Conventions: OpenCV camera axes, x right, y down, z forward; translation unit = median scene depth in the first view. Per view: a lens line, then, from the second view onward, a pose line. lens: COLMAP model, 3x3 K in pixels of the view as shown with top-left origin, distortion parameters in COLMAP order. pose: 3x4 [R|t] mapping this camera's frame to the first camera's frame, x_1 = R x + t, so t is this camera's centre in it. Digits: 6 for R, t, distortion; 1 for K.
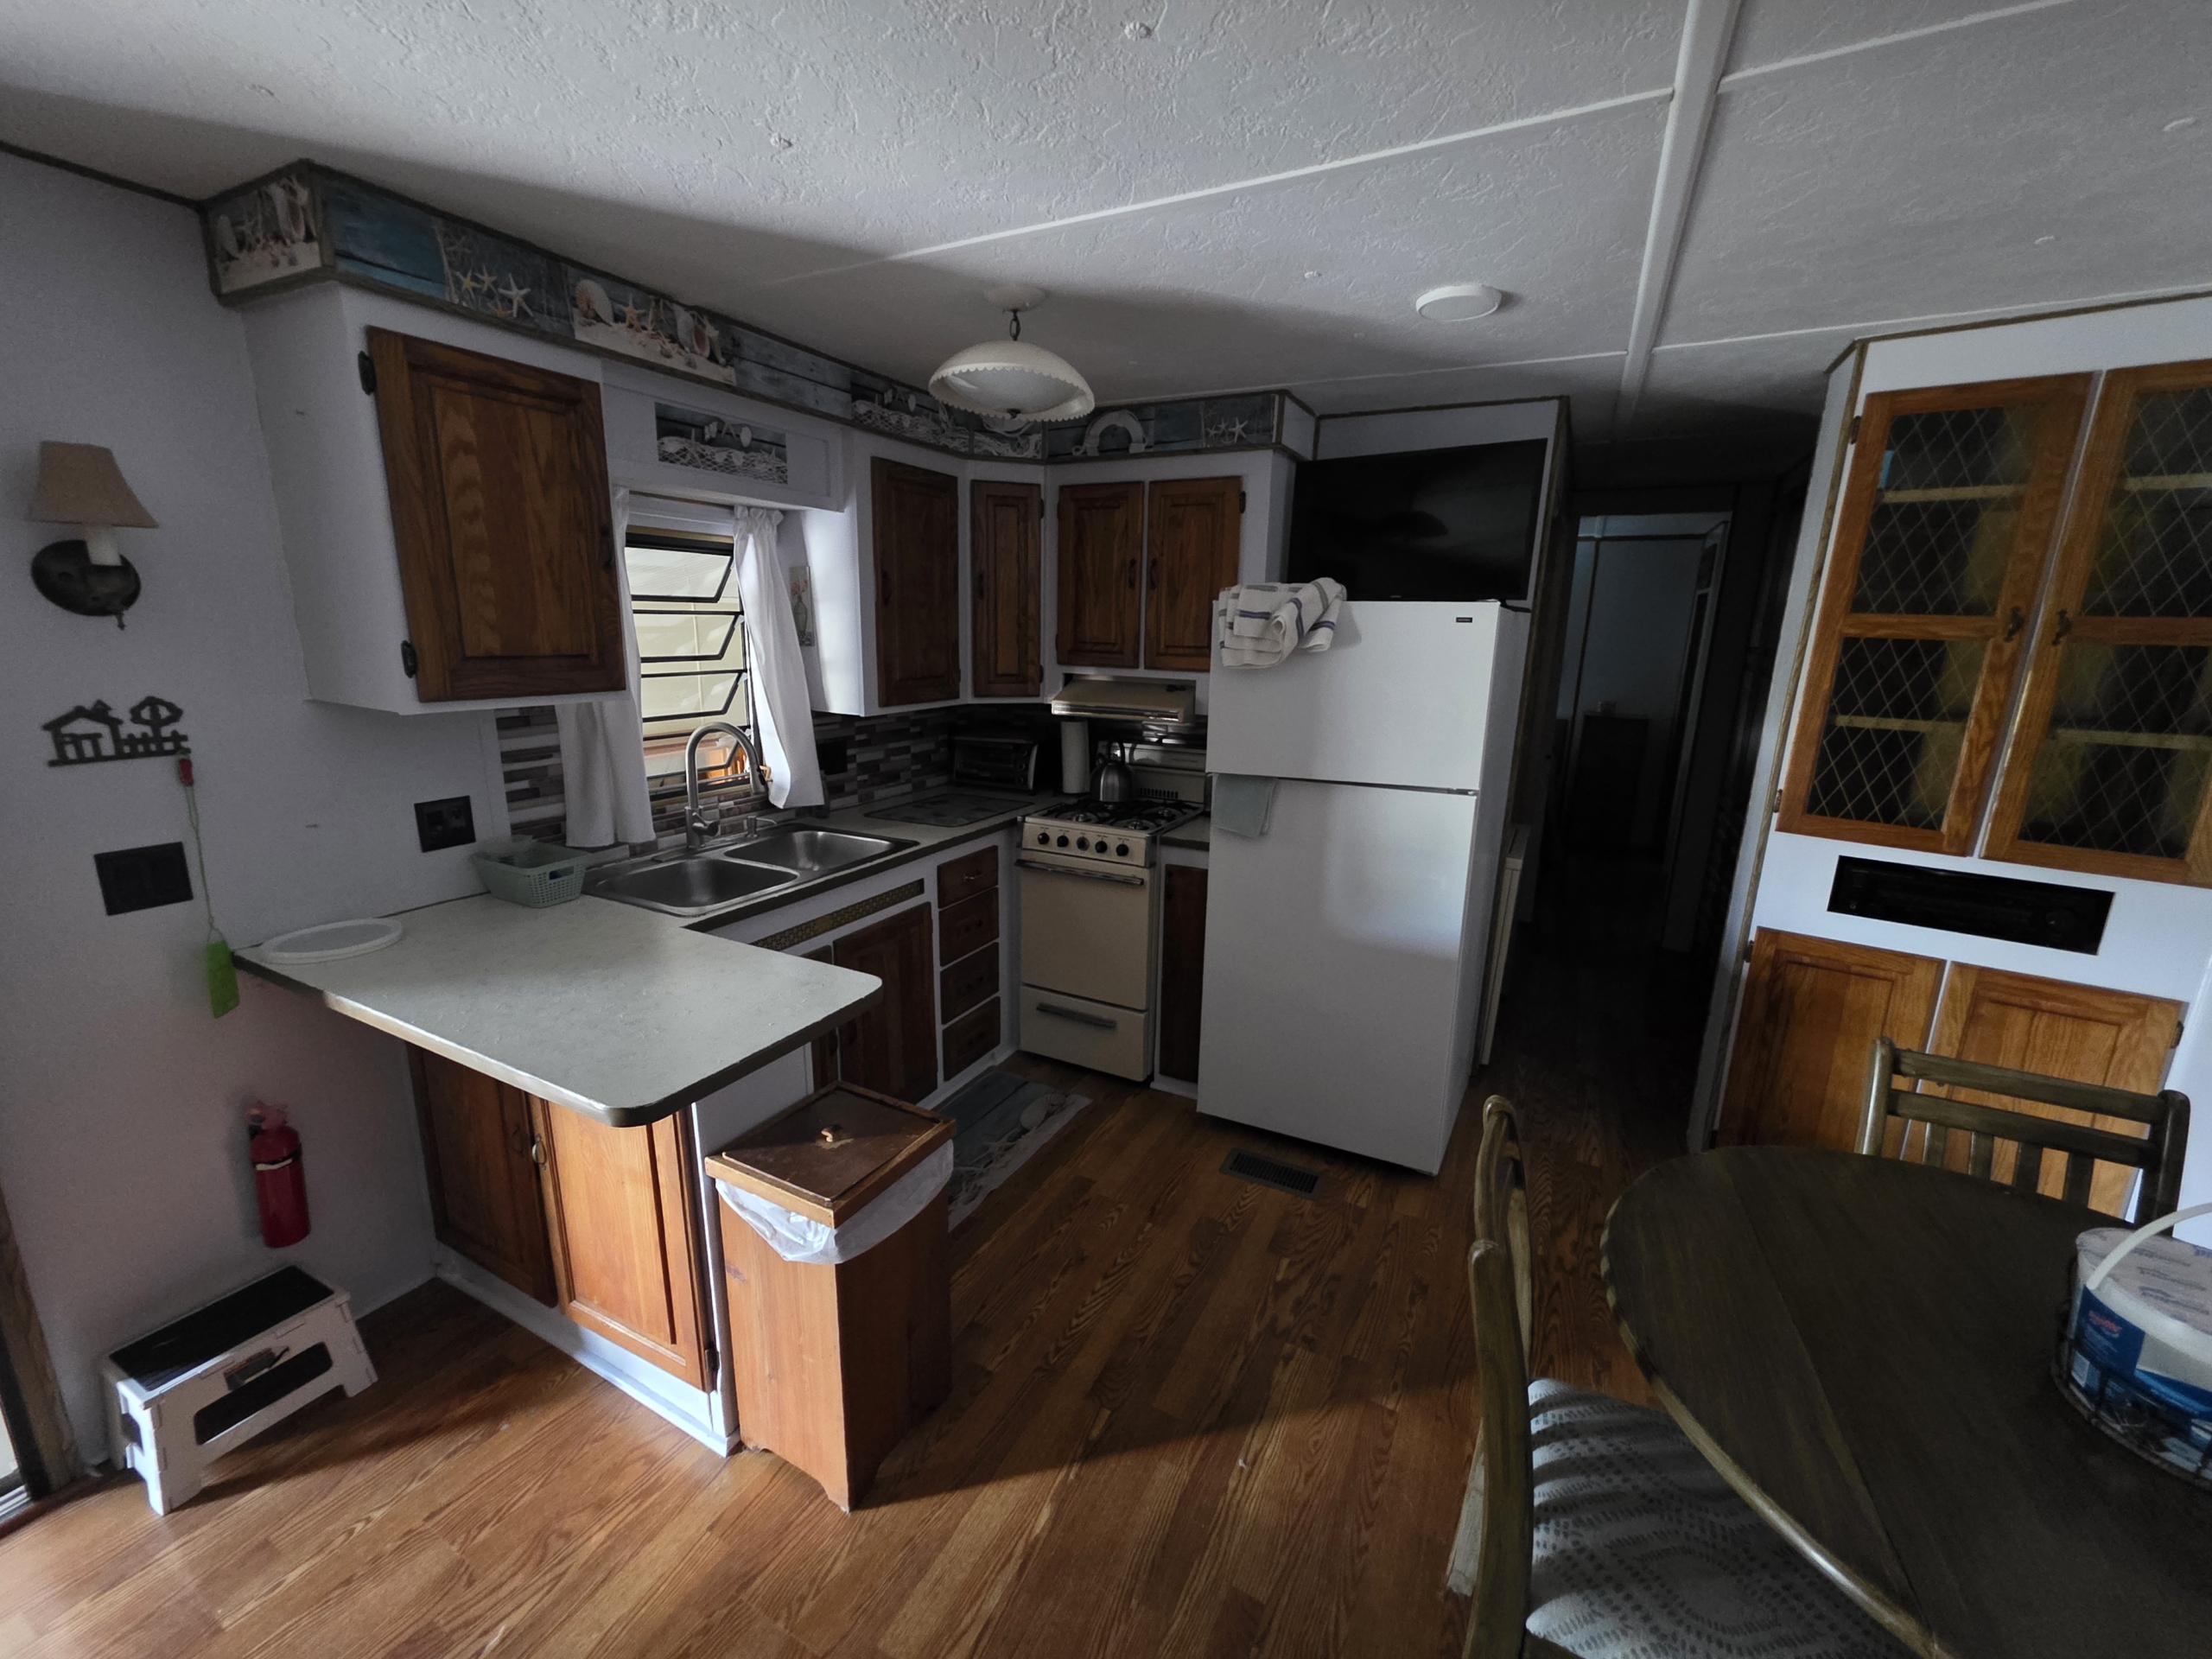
lens RADIAL K [[883.4, 0, 1104.7], [0, 883.4, 818.4], [0, 0, 1]] dist [0.001028, -0.000120]
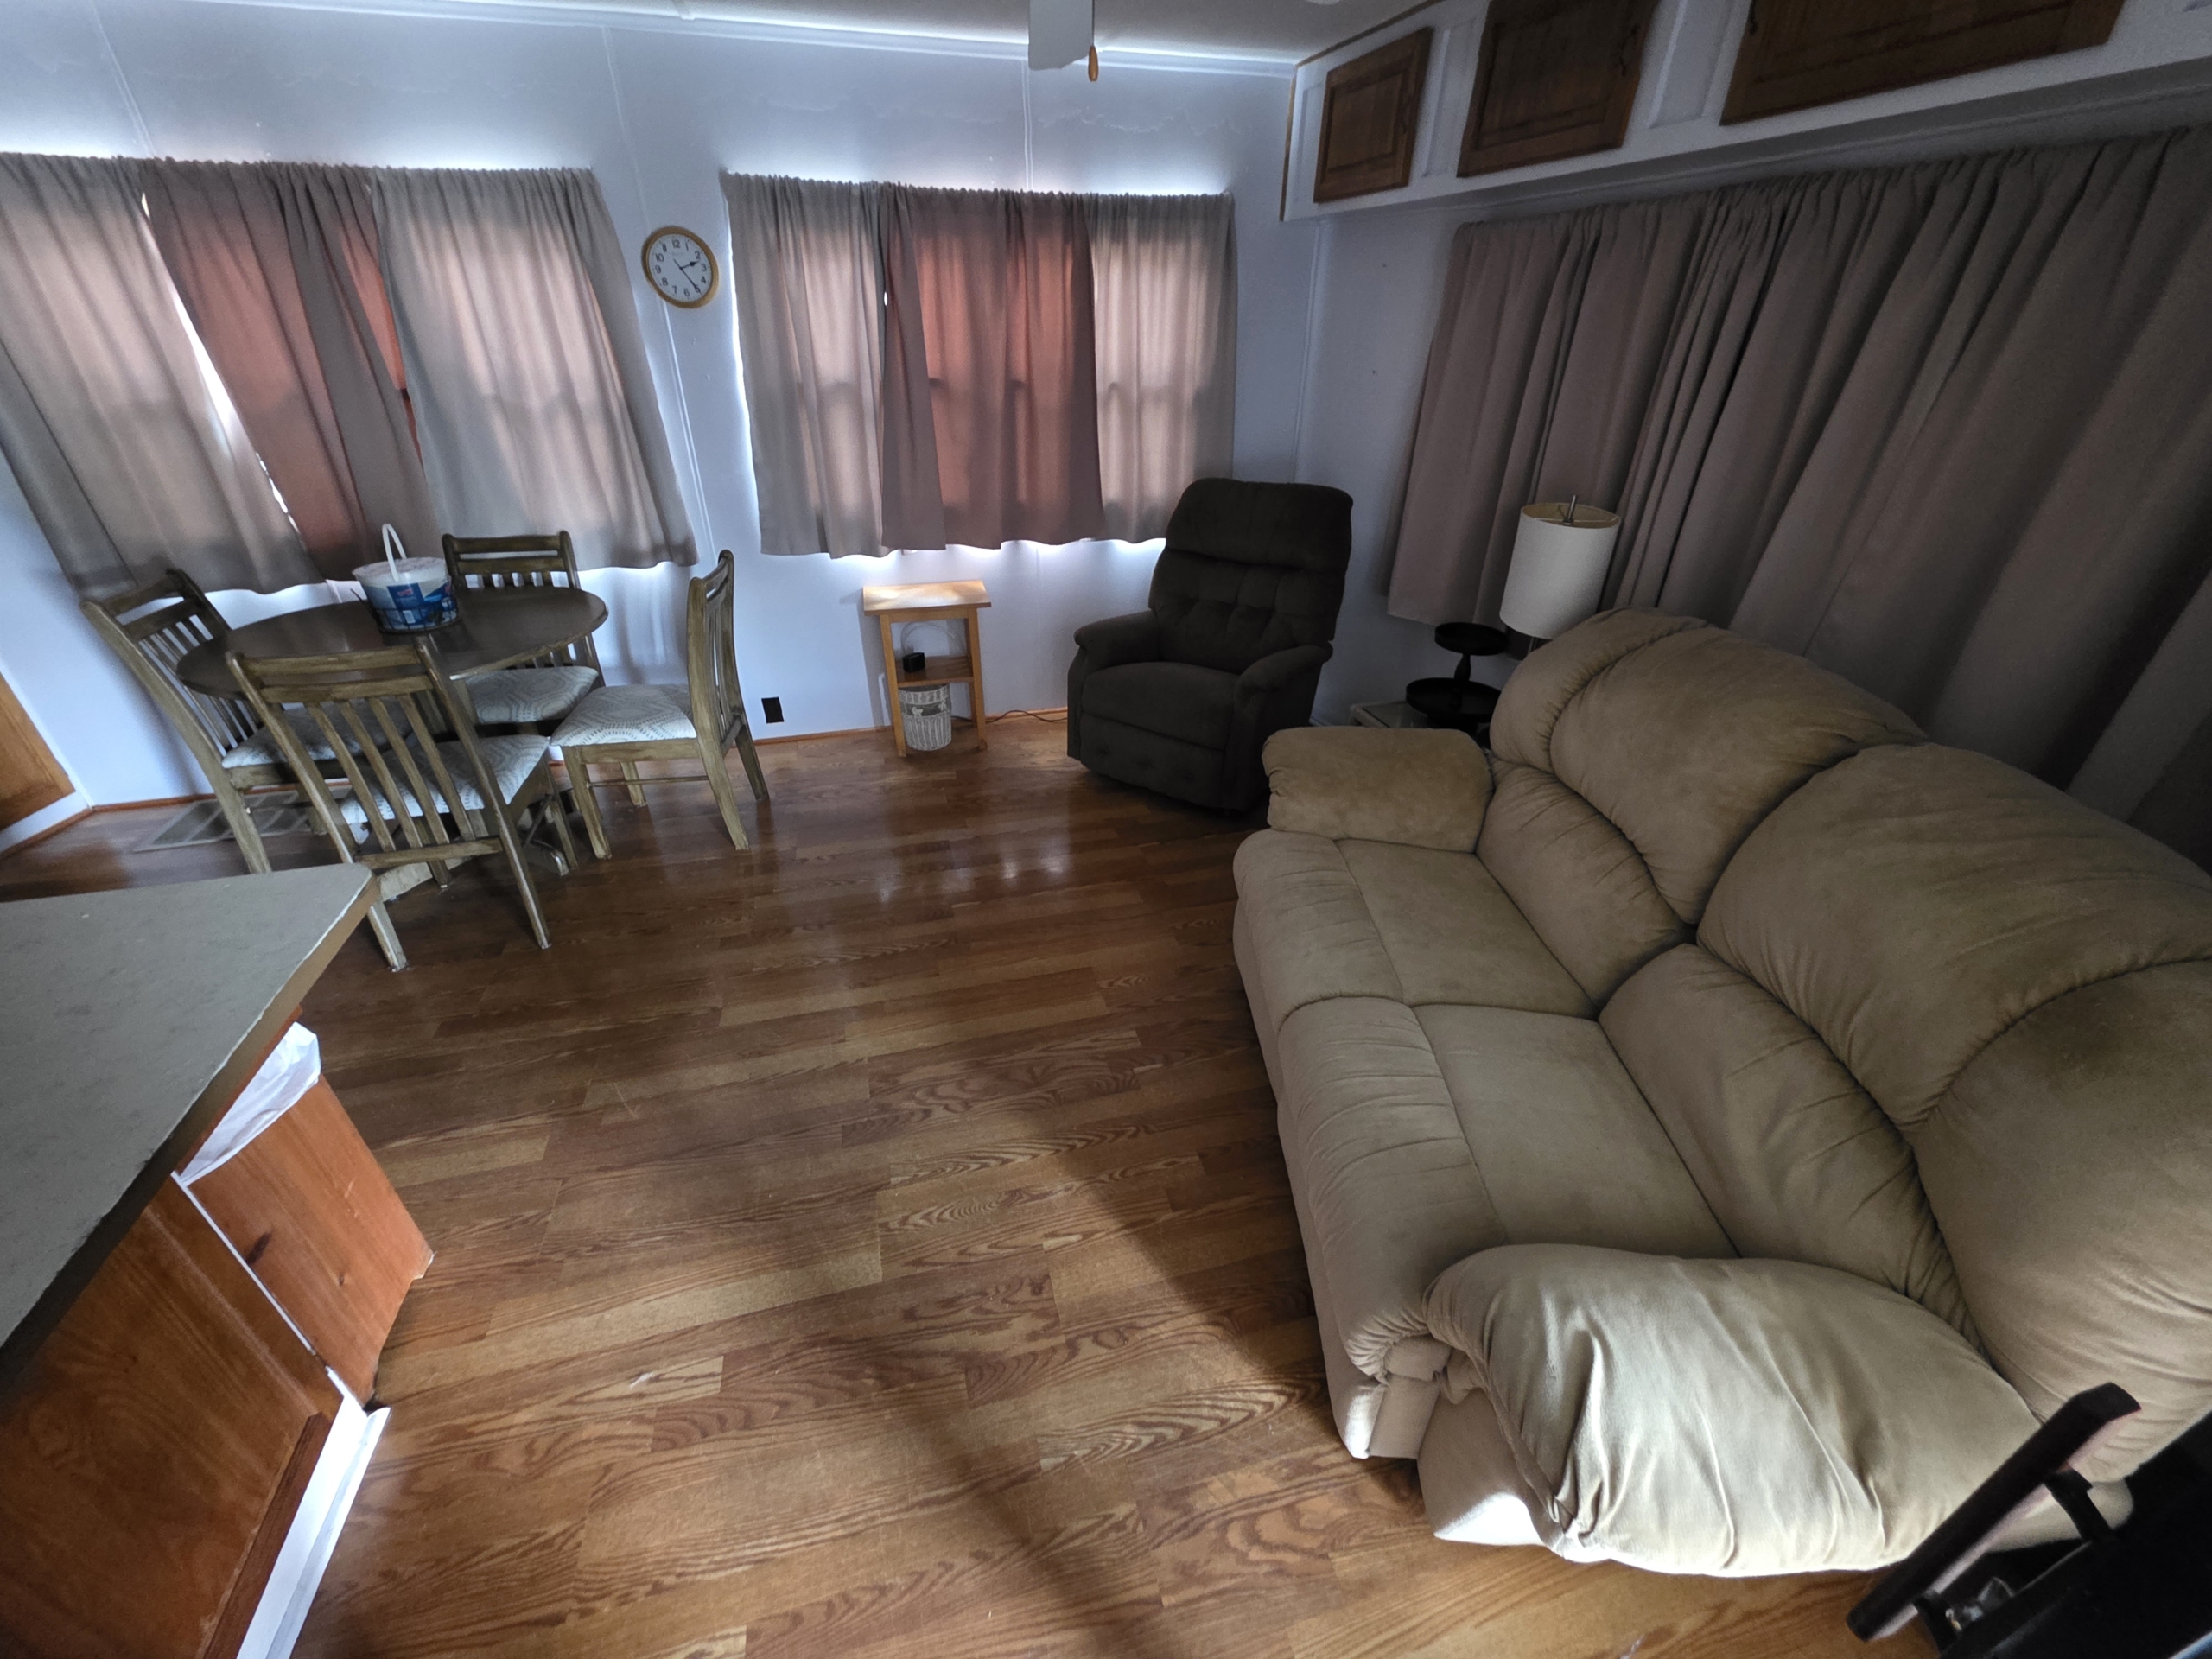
lens RADIAL K [[879.3, 0, 1106.0], [0, 879.3, 829.5], [0, 0, 1]] dist [0.001449, 0.000015]
pose [[-0.680508, -0.391213, 0.619566, -0.928886], [0.134052, 0.764806, 0.630160, -0.107338], [-0.720374, 0.511883, -0.468014, 0.470959]]
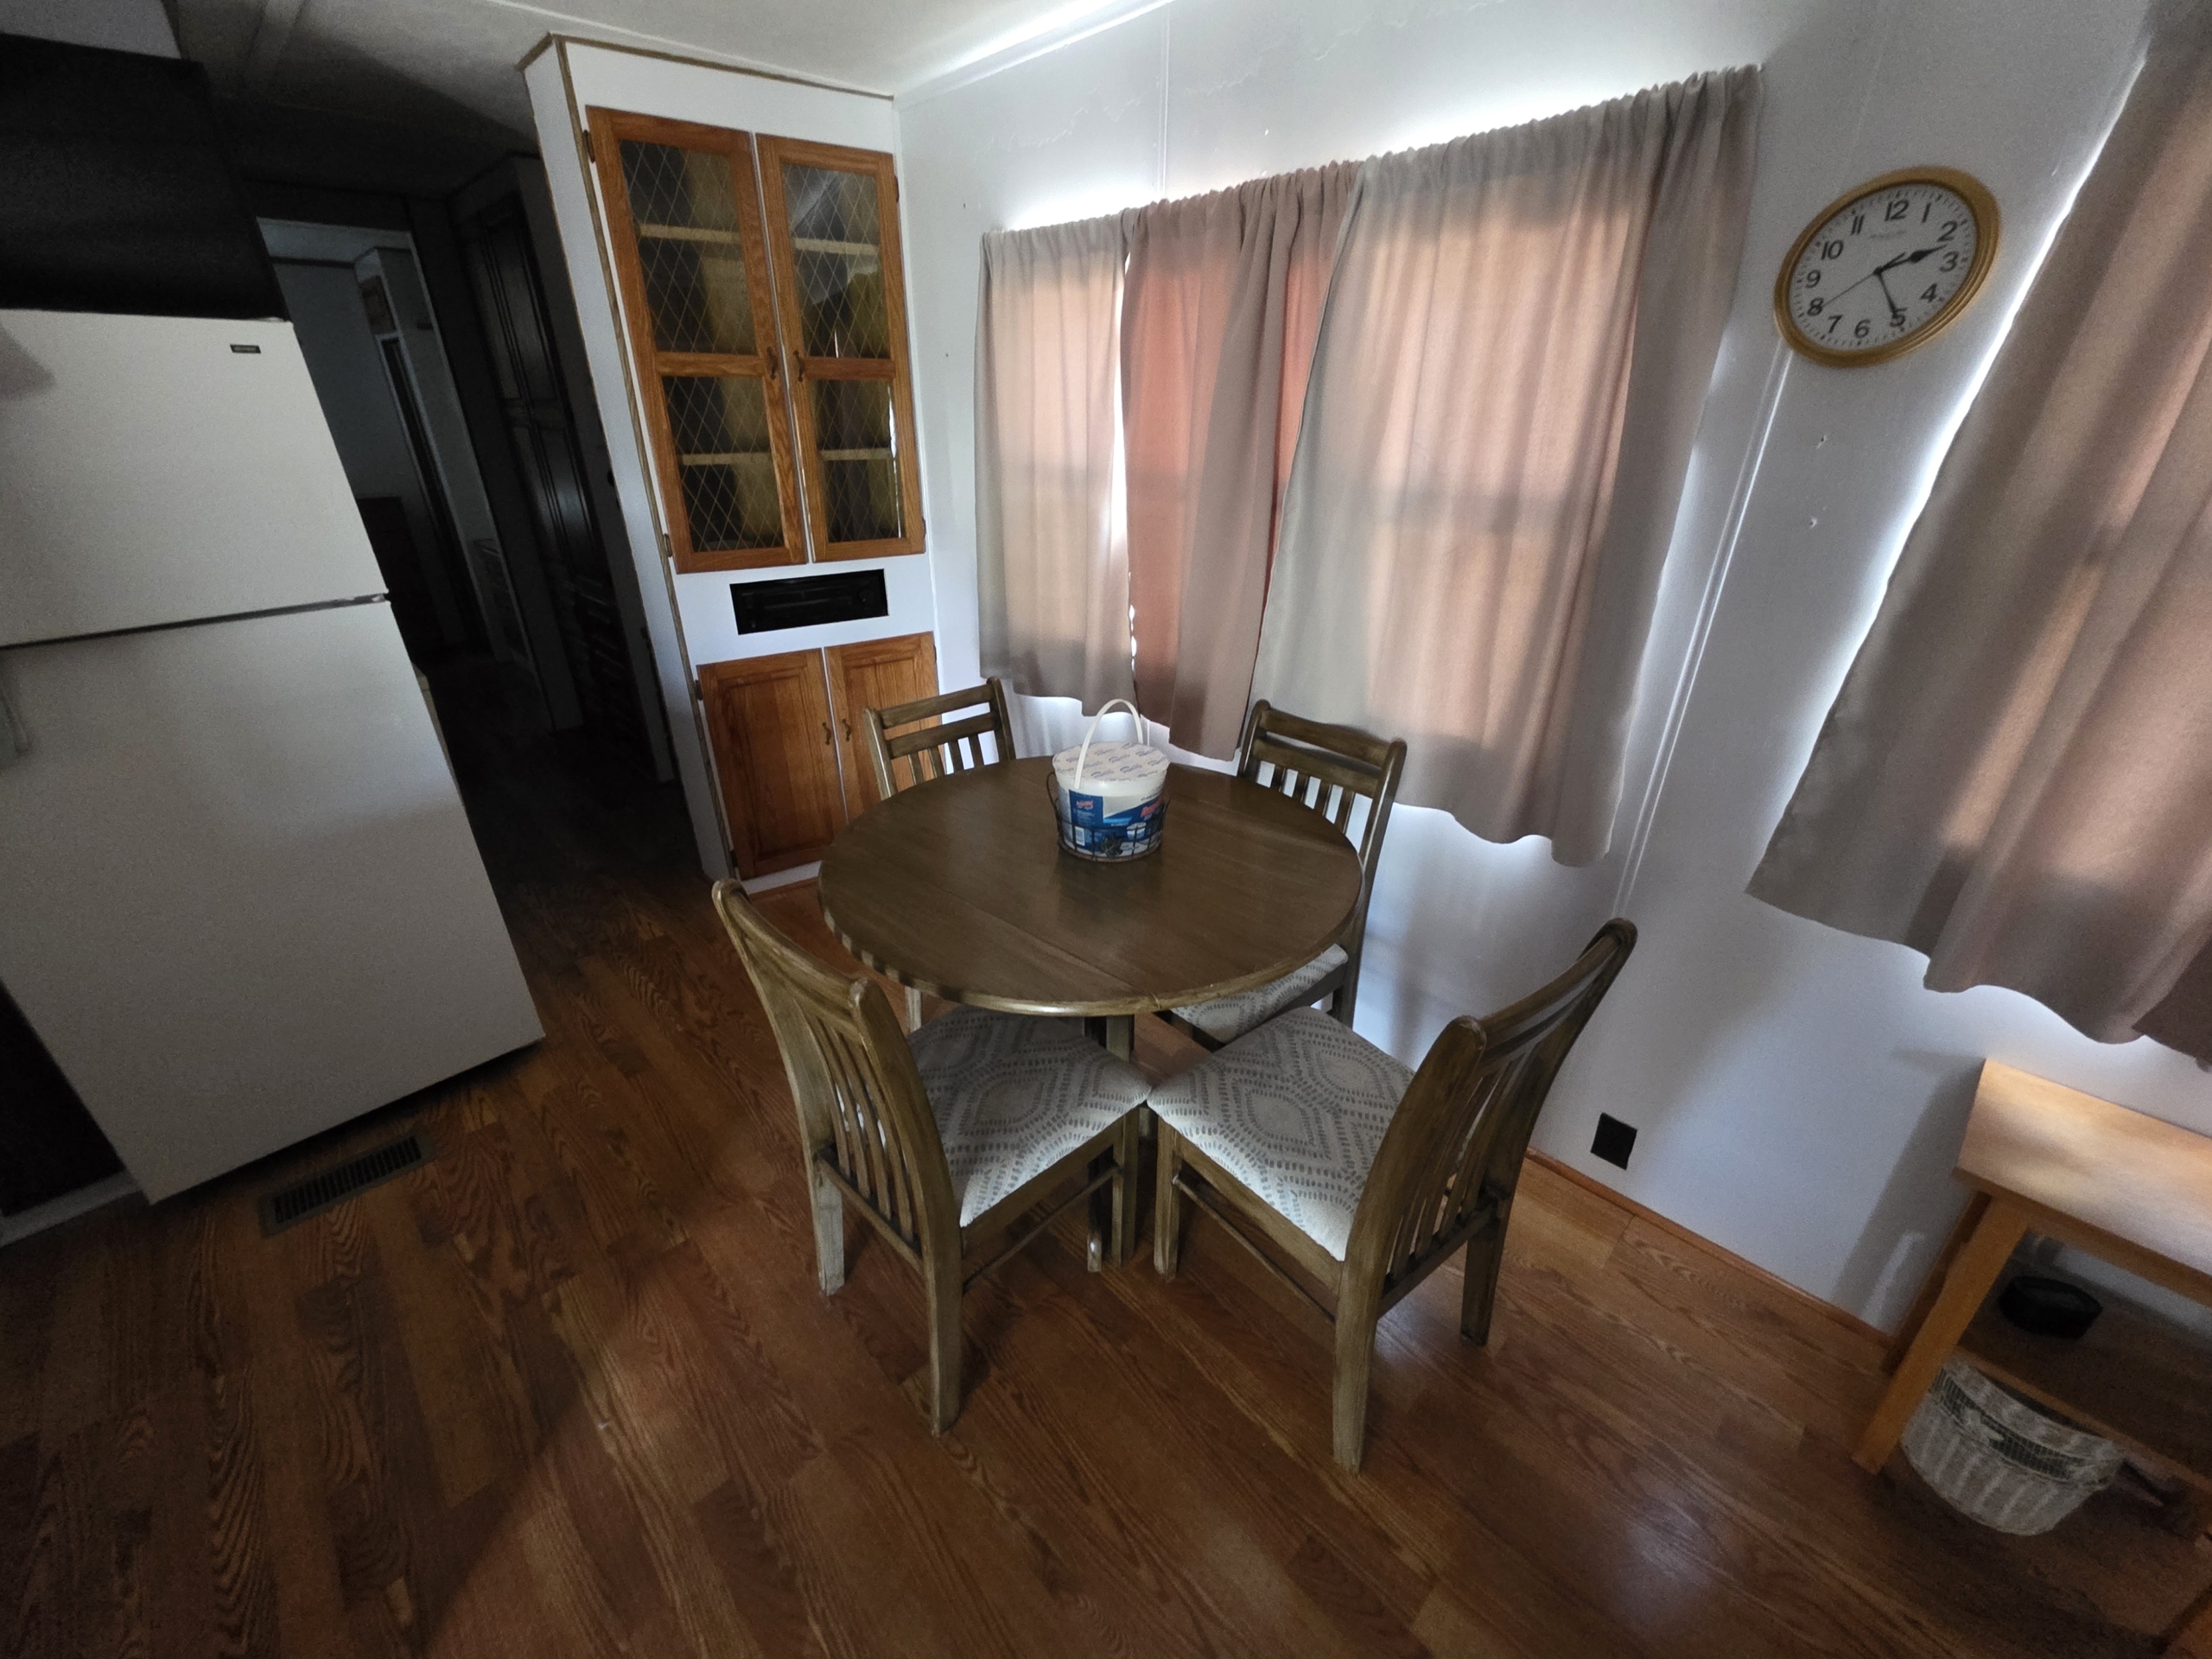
lens RADIAL K [[883.4, 0, 1104.7], [0, 883.4, 818.4], [0, 0, 1]] dist [0.001028, -0.000120]
pose [[0.314860, -0.425591, 0.848373, -0.124007], [0.213713, 0.902671, 0.373514, -0.008781], [-0.924765, 0.063704, 0.375169, 0.147920]]
